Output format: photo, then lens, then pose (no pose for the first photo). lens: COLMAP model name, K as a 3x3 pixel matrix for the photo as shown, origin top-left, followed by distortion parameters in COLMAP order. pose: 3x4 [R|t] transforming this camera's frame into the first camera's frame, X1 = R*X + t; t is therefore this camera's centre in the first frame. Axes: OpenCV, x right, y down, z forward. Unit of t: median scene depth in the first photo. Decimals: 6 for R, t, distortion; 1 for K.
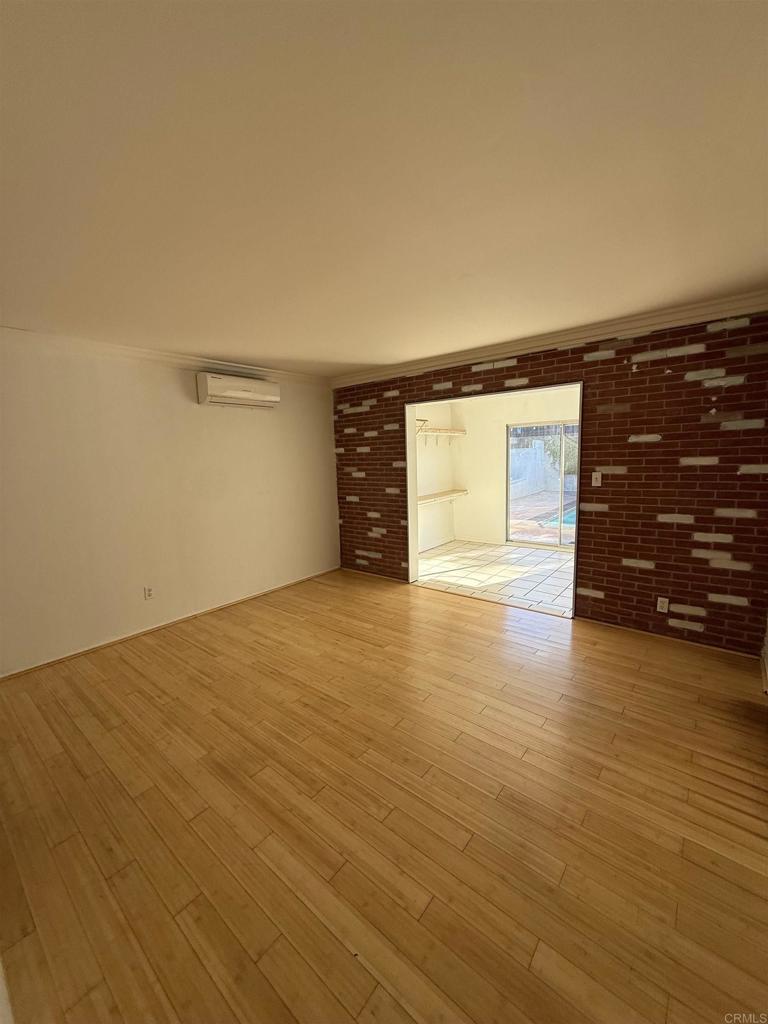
lens RADIAL K [[406.9, 0, 382.8], [0, 406.9, 511.9], [0, 0, 1]] dist [0.000406, 0.000002]
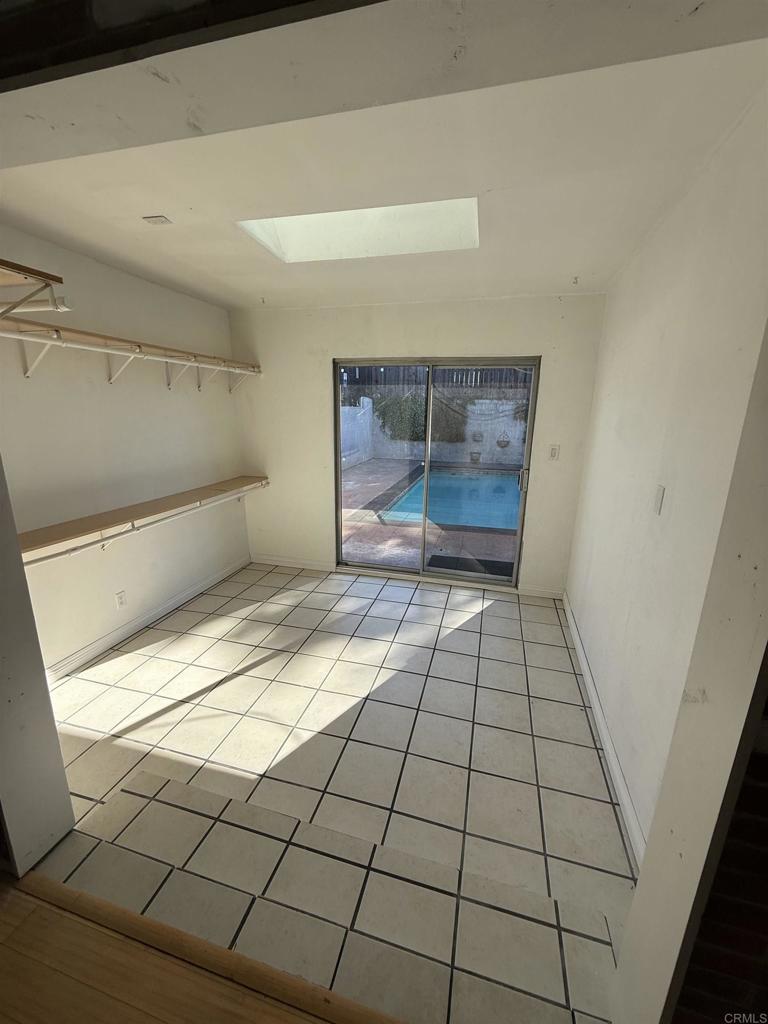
lens RADIAL K [[406.9, 0, 384.8], [0, 406.9, 511.1], [0, 0, 1]] dist [0.000406, 0.000002]
pose [[0.908804, -0.050088, 0.414206, 0.124775], [0.007347, 0.994535, 0.104143, -0.066423], [-0.417158, -0.091602, 0.904206, 0.442058]]
